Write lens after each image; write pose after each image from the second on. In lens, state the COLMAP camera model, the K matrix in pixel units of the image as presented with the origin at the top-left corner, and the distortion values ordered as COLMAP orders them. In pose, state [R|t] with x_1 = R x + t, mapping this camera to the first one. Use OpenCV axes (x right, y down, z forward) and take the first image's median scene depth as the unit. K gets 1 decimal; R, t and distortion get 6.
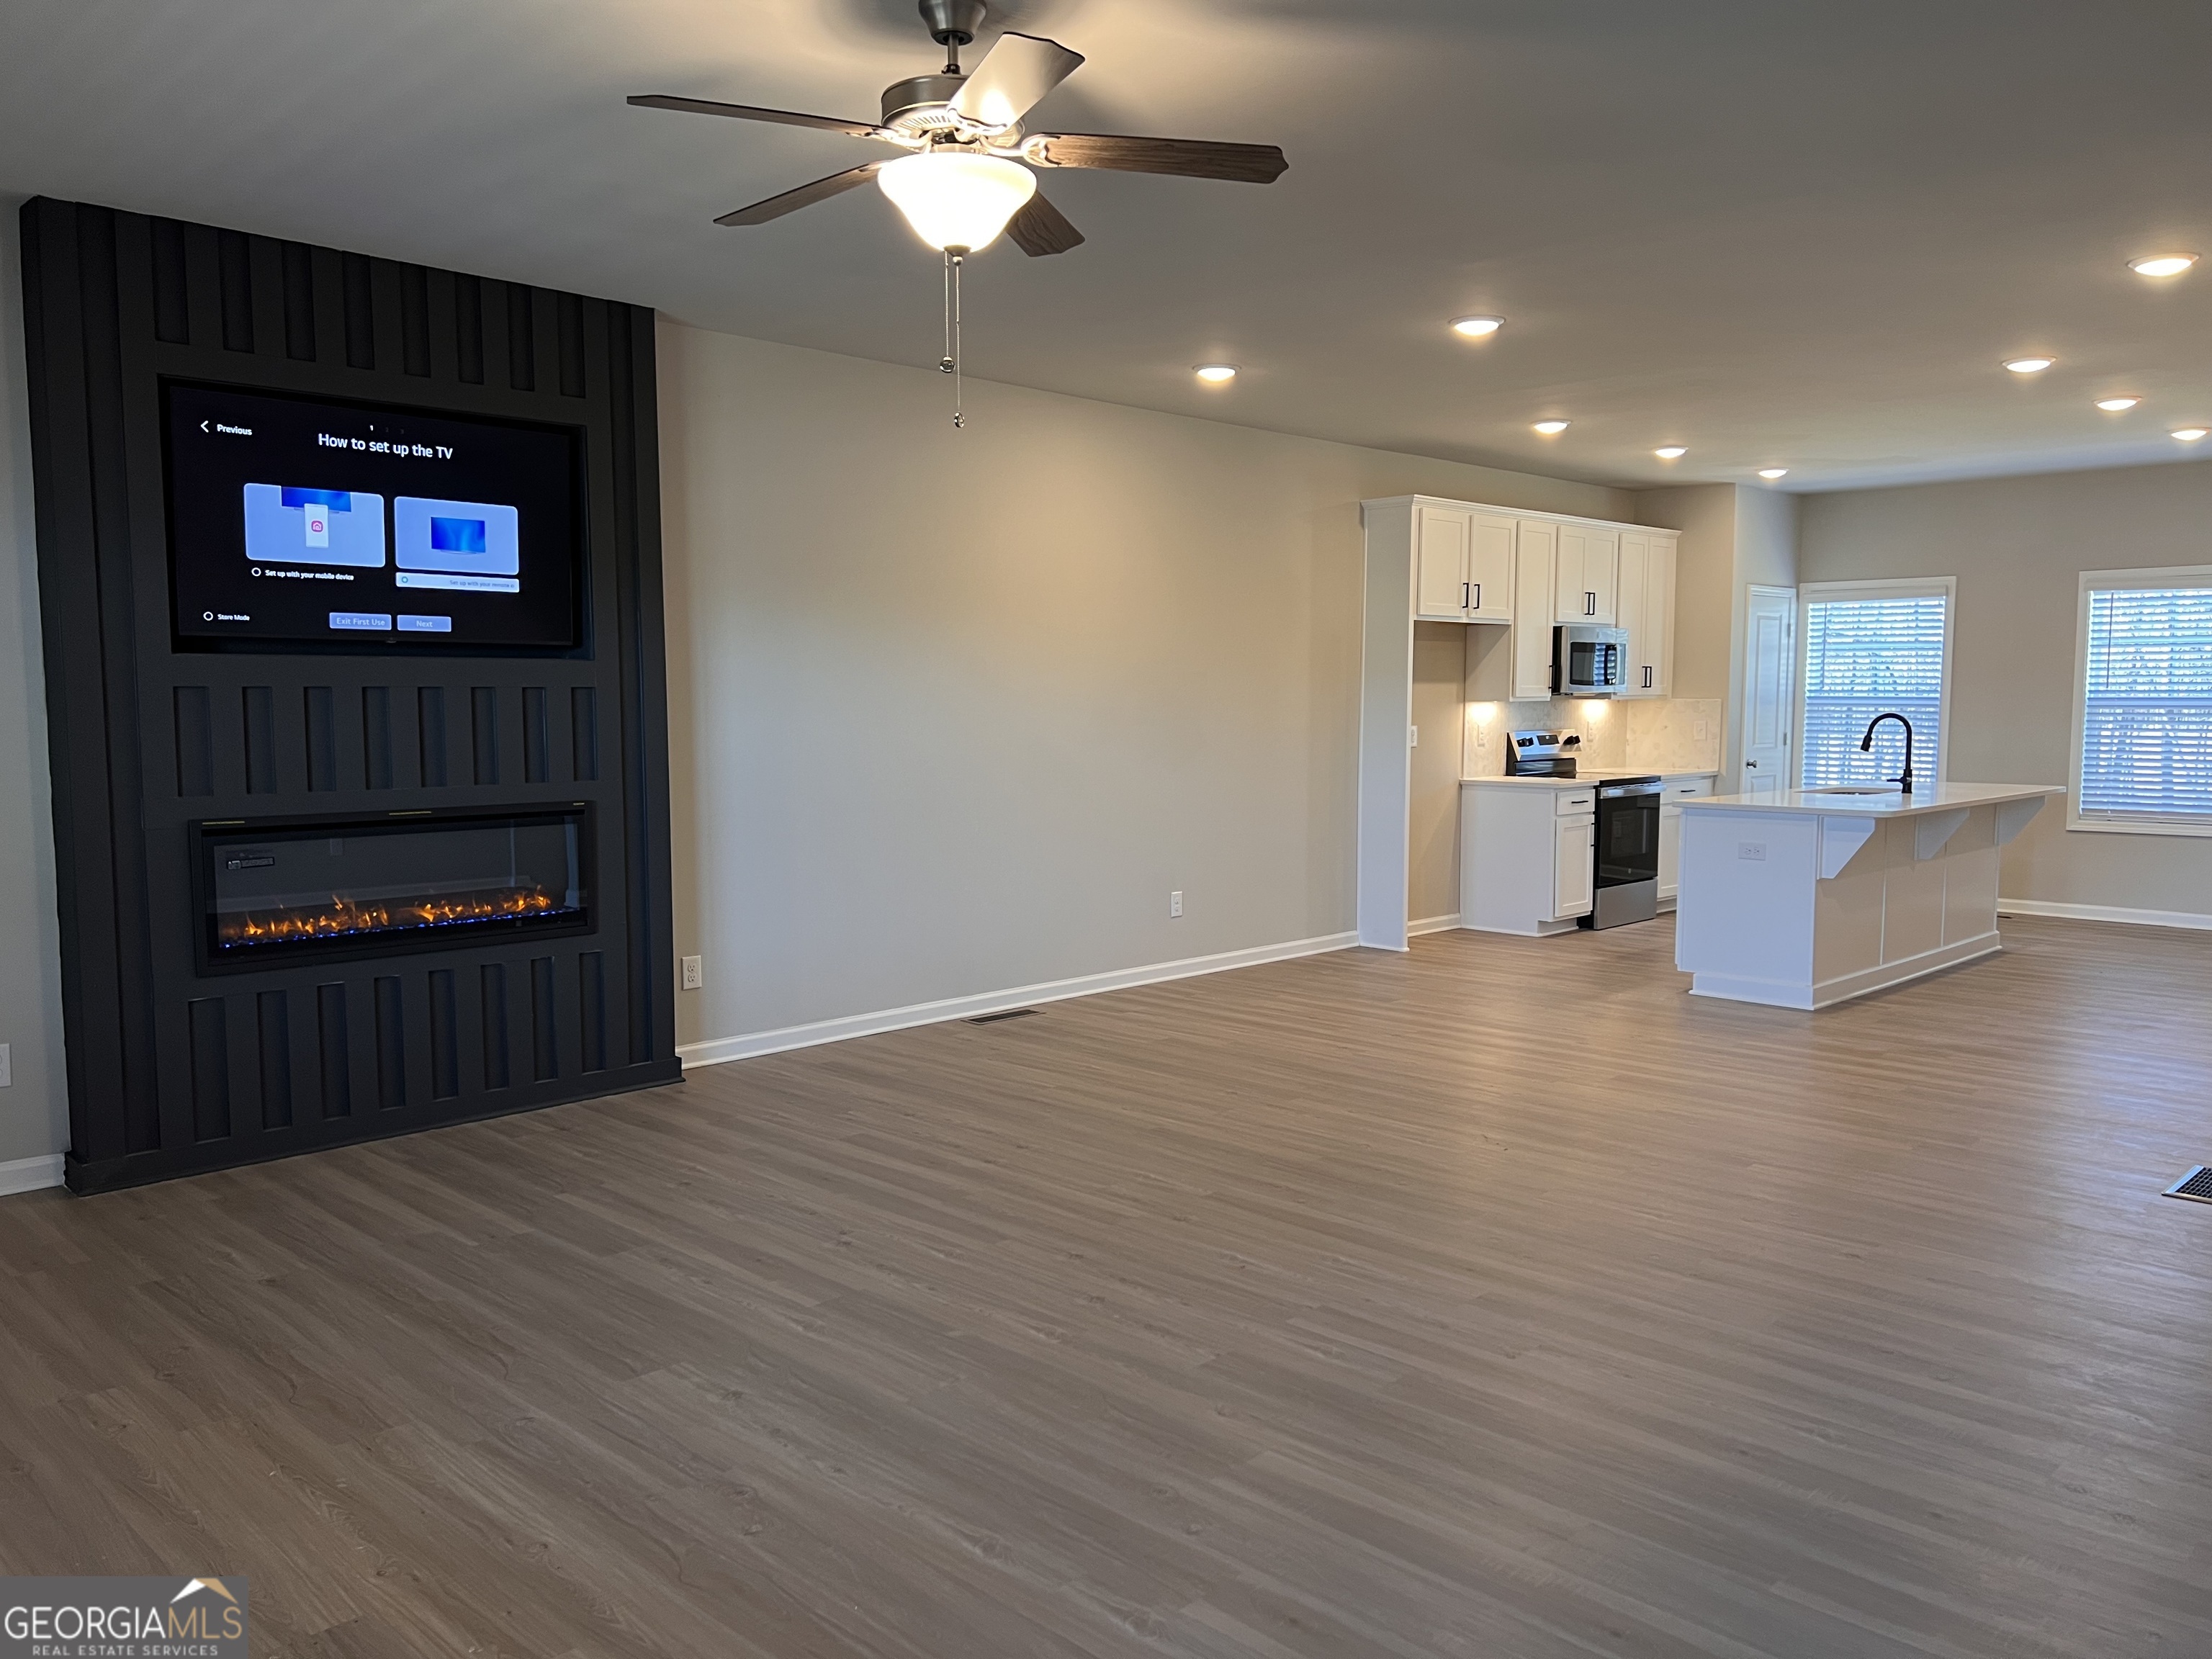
lens RADIAL K [[1663.2, 0, 1097.3], [0, 1663.2, 841.1], [0, 0, 1]] dist [0.046701, -0.037217]
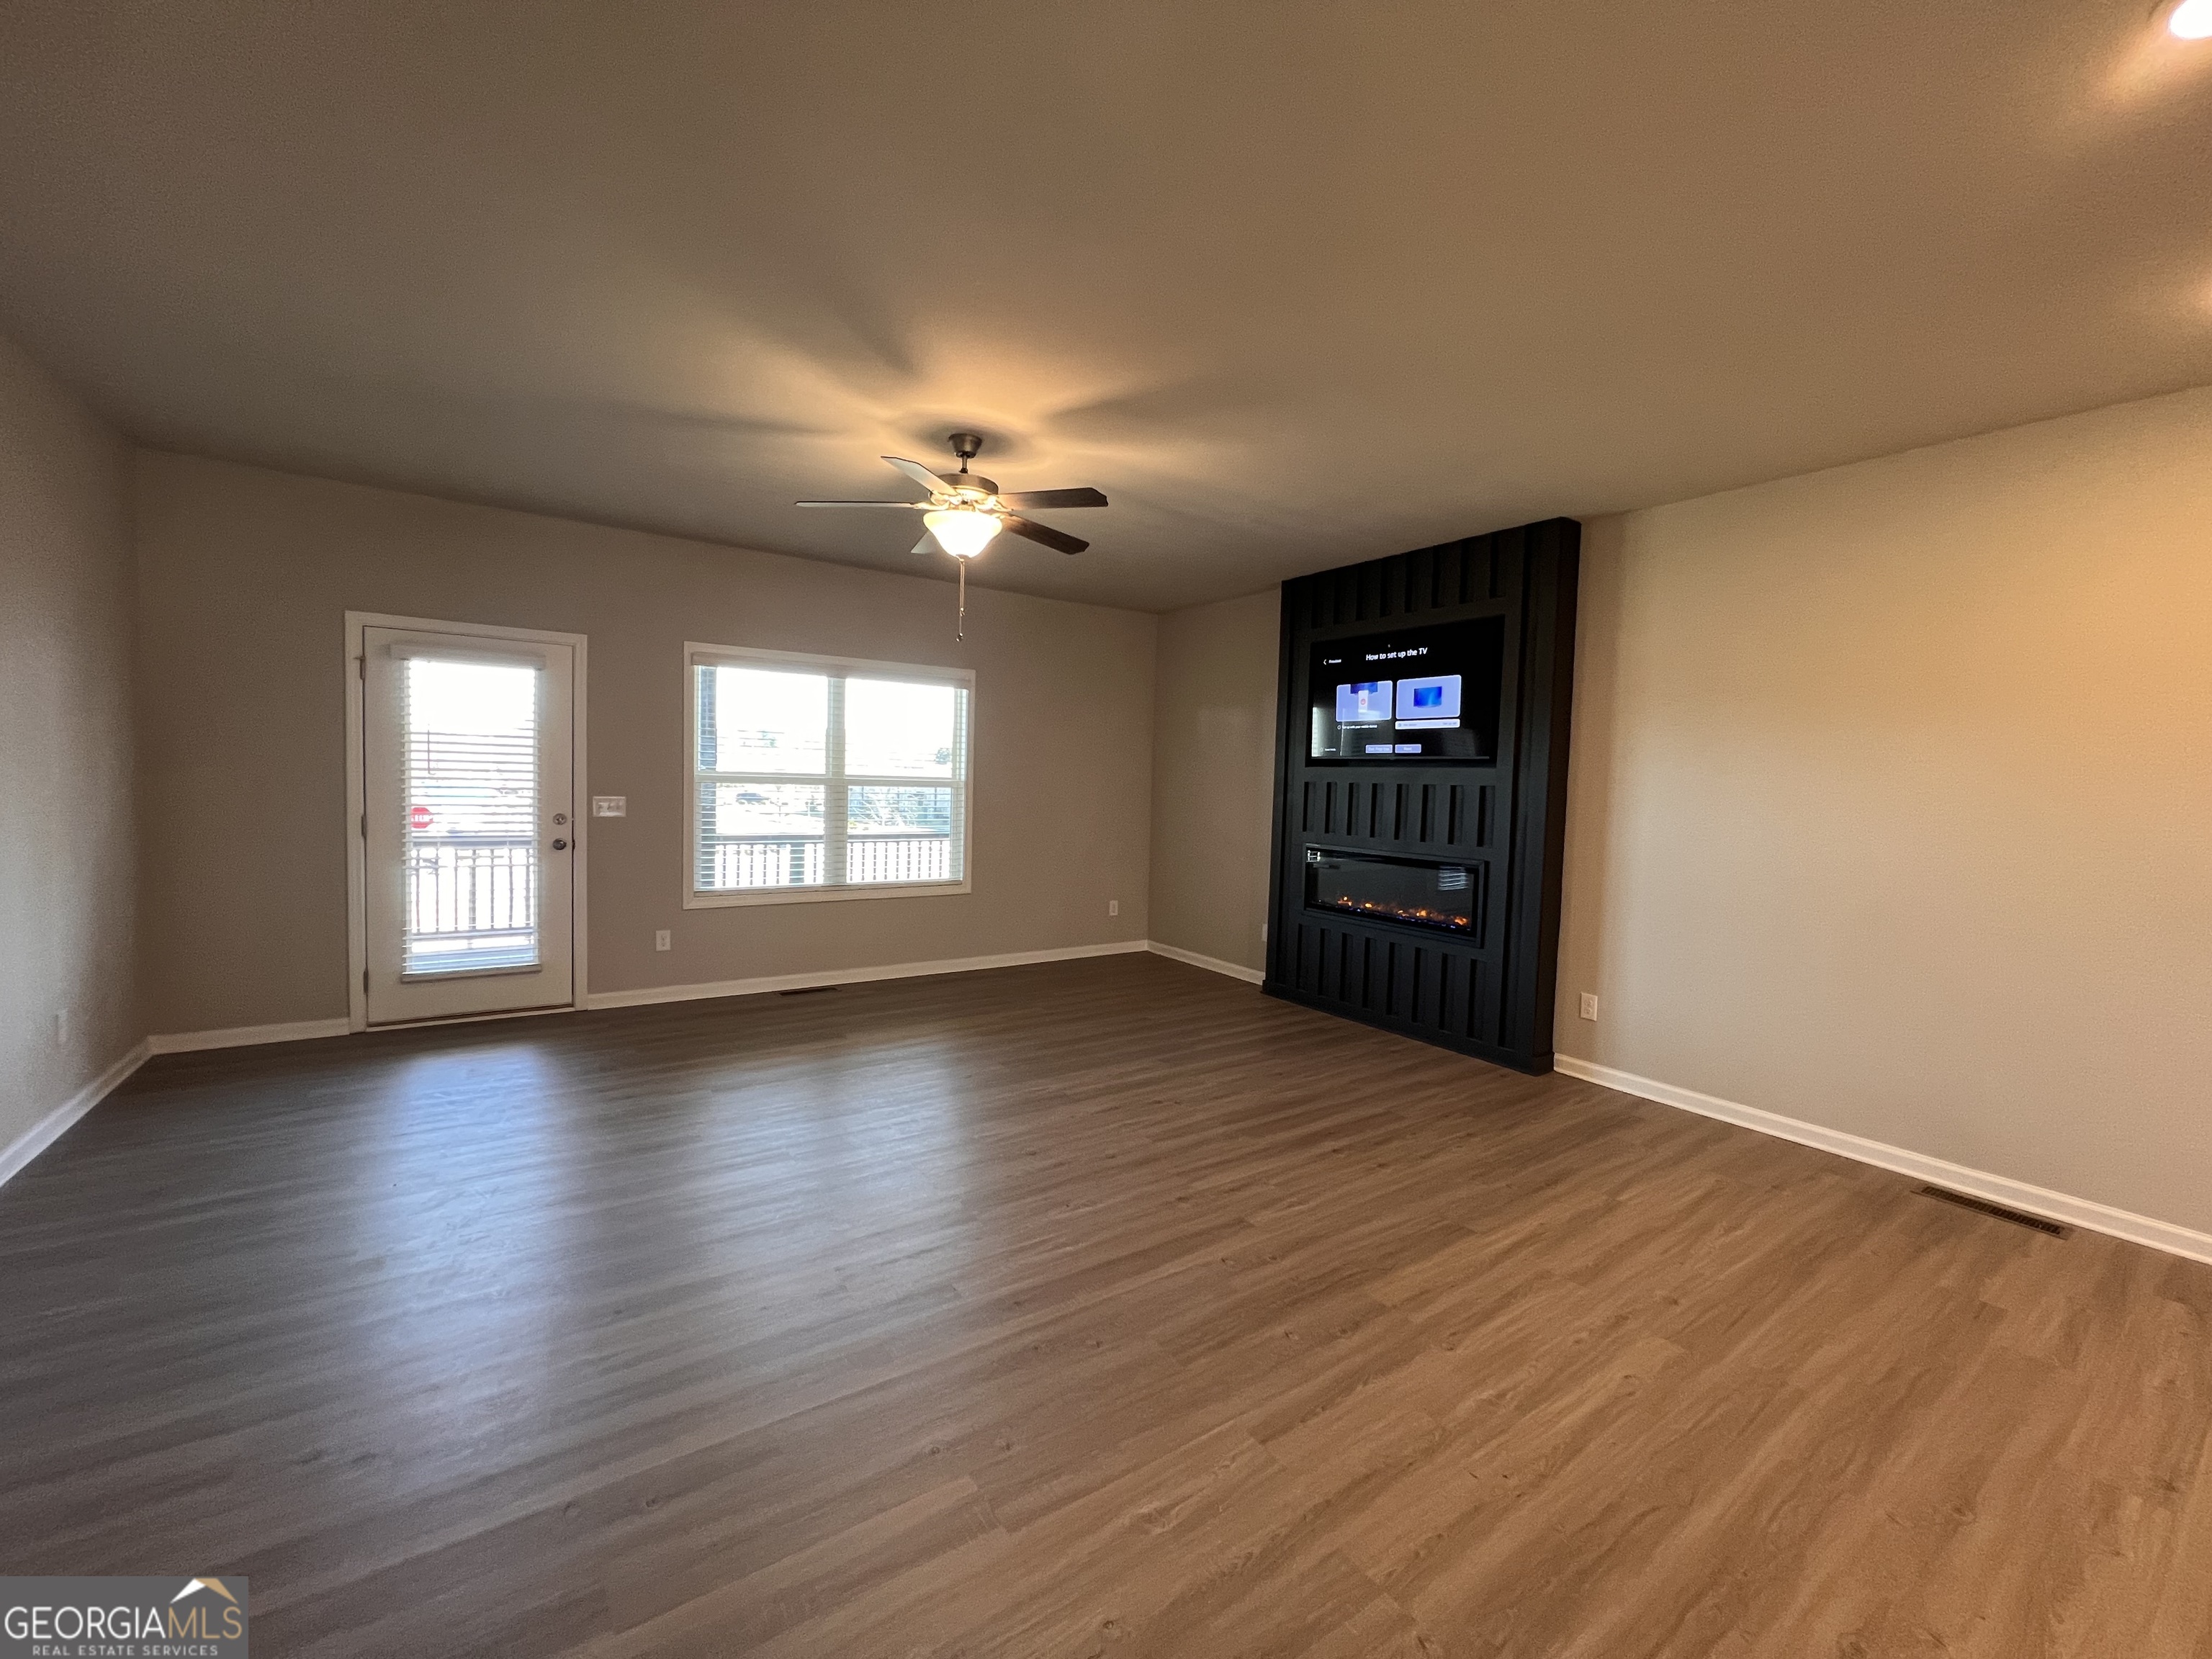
lens RADIAL K [[887.7, 0, 1098.8], [0, 887.7, 821.7], [0, 0, 1]] dist [-0.001551, 0.000047]
pose [[-0.192307, 0.042058, -0.980433, 0.350356], [-0.120555, 0.990501, 0.066136, -0.044817], [0.973902, 0.130914, -0.185410, 0.512785]]
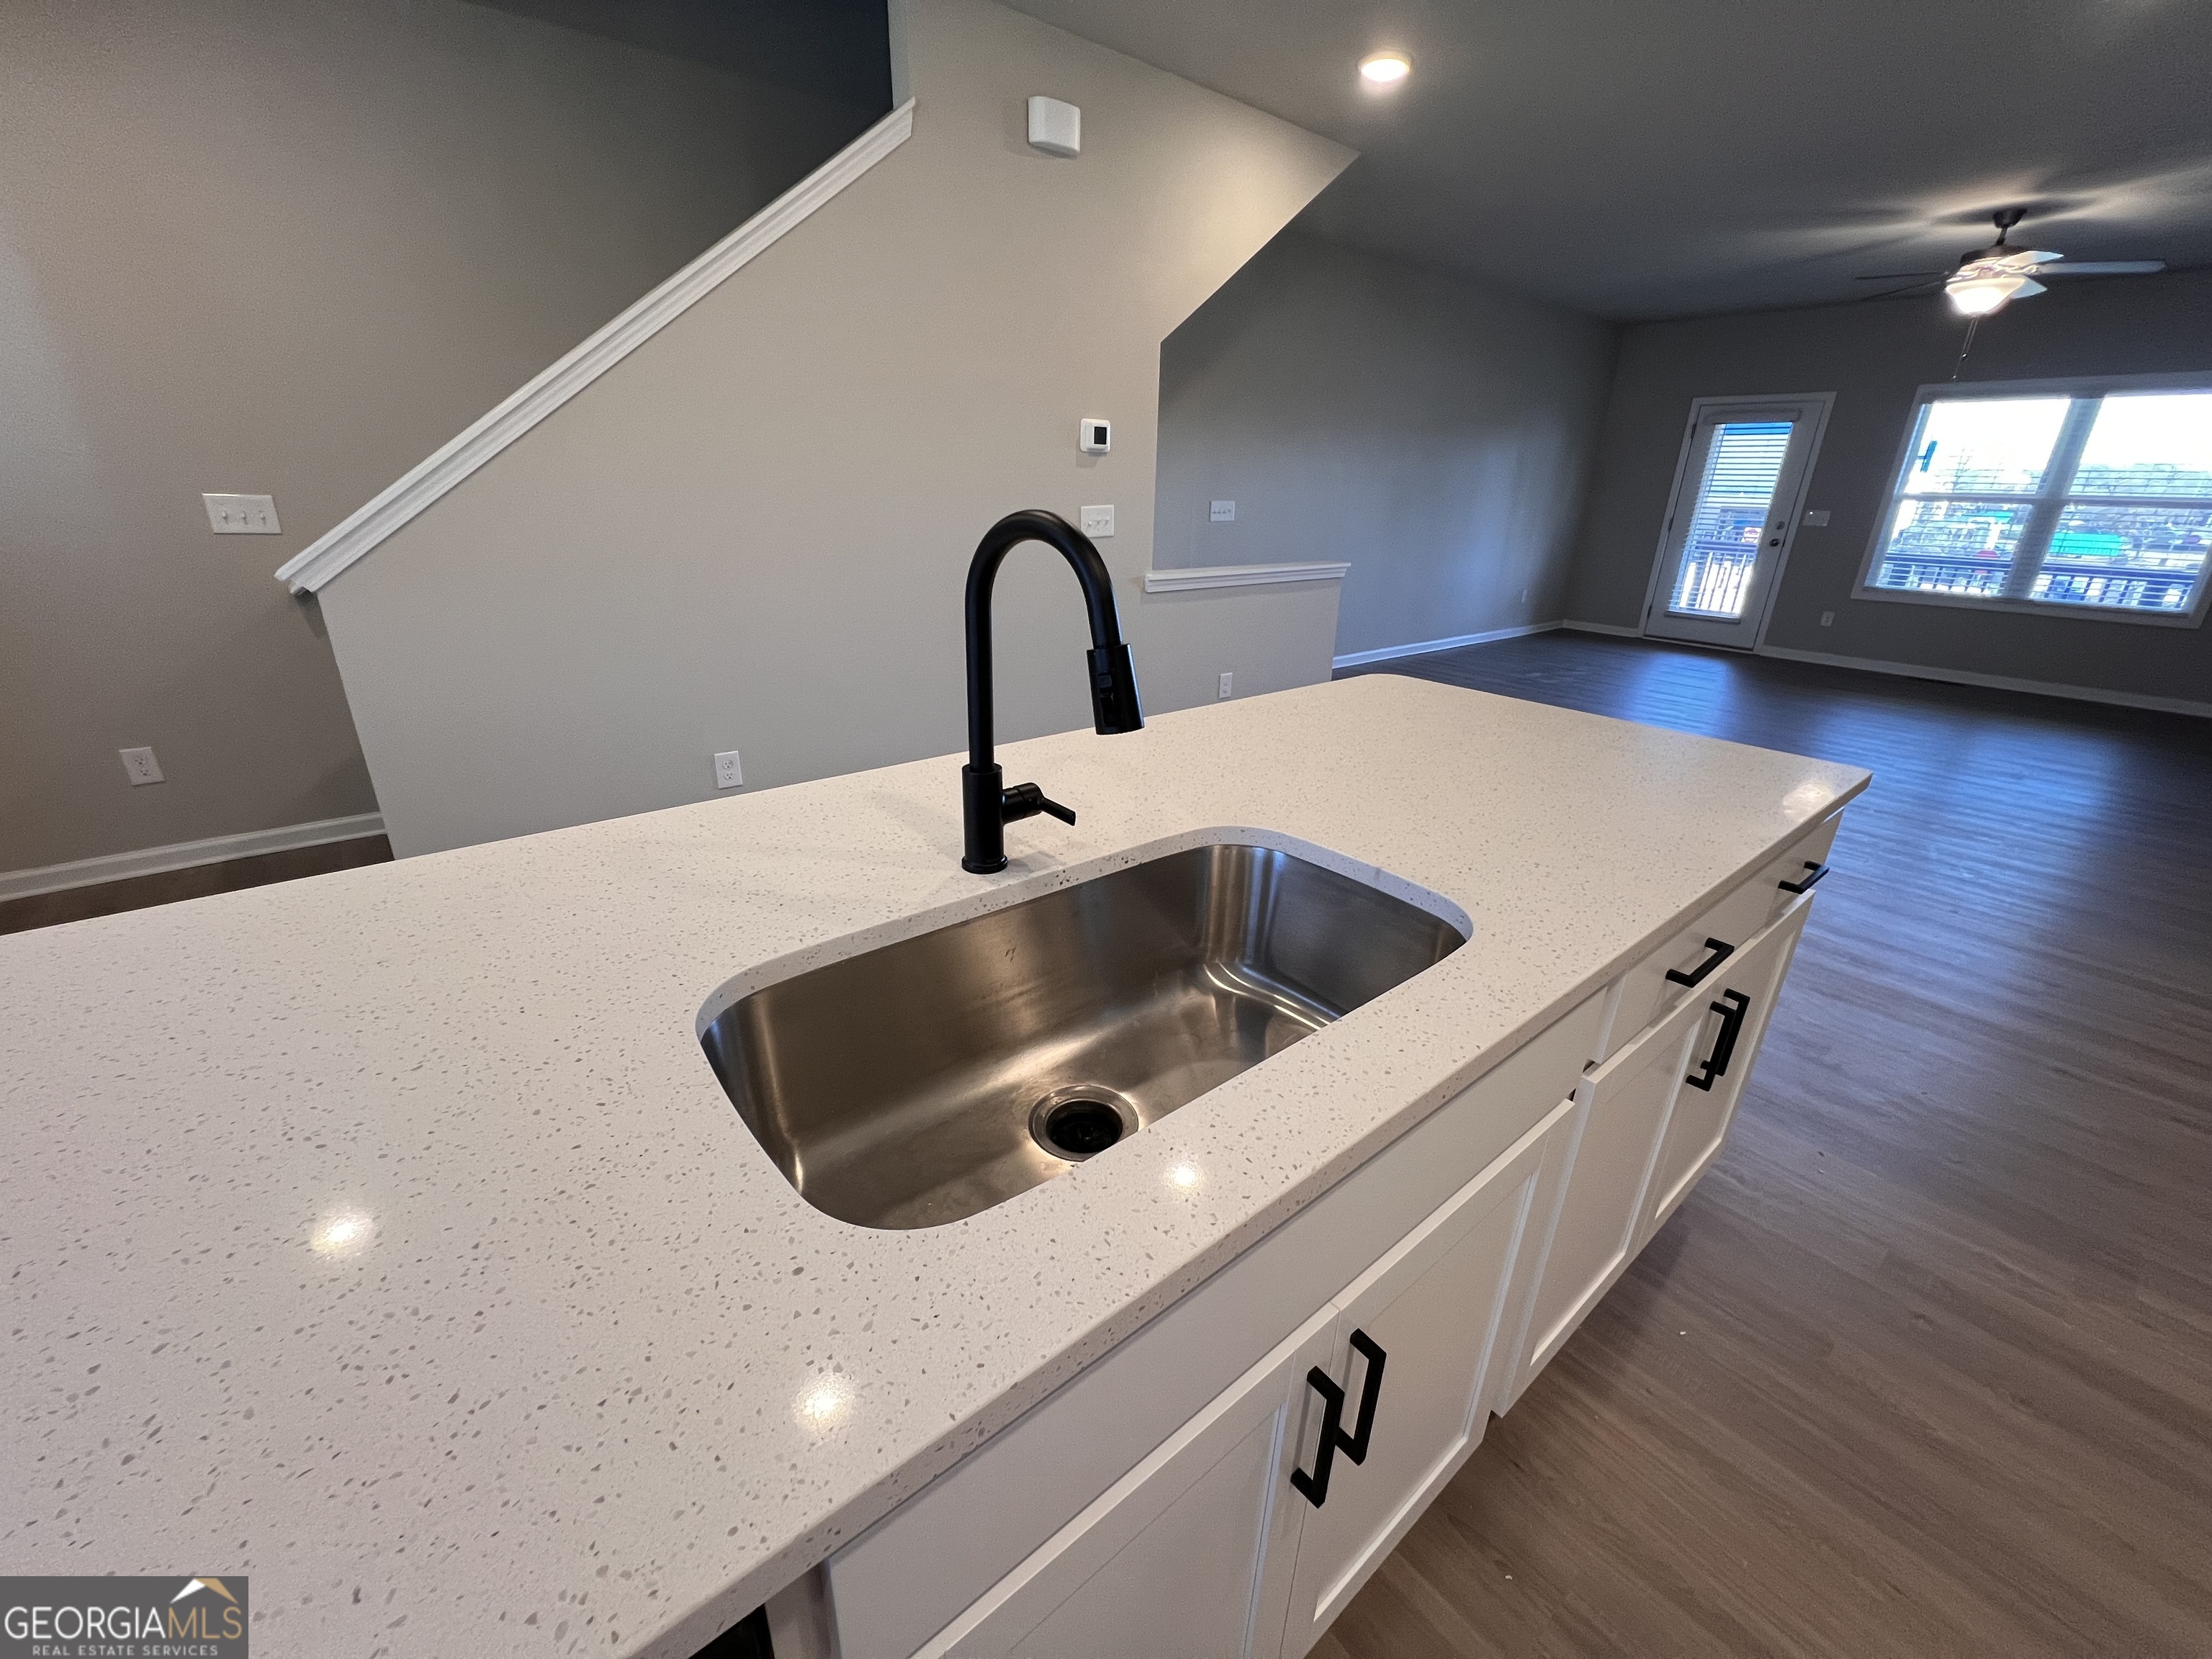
lens RADIAL K [[884.5, 0, 1098.9], [0, 884.5, 821.4], [0, 0, 1]] dist [-0.001424, 0.000239]
pose [[-0.993695, -0.061251, 0.093908, 0.424005], [-0.013007, 0.894907, 0.446063, -0.084410], [-0.111361, 0.442029, -0.890061, 1.028703]]
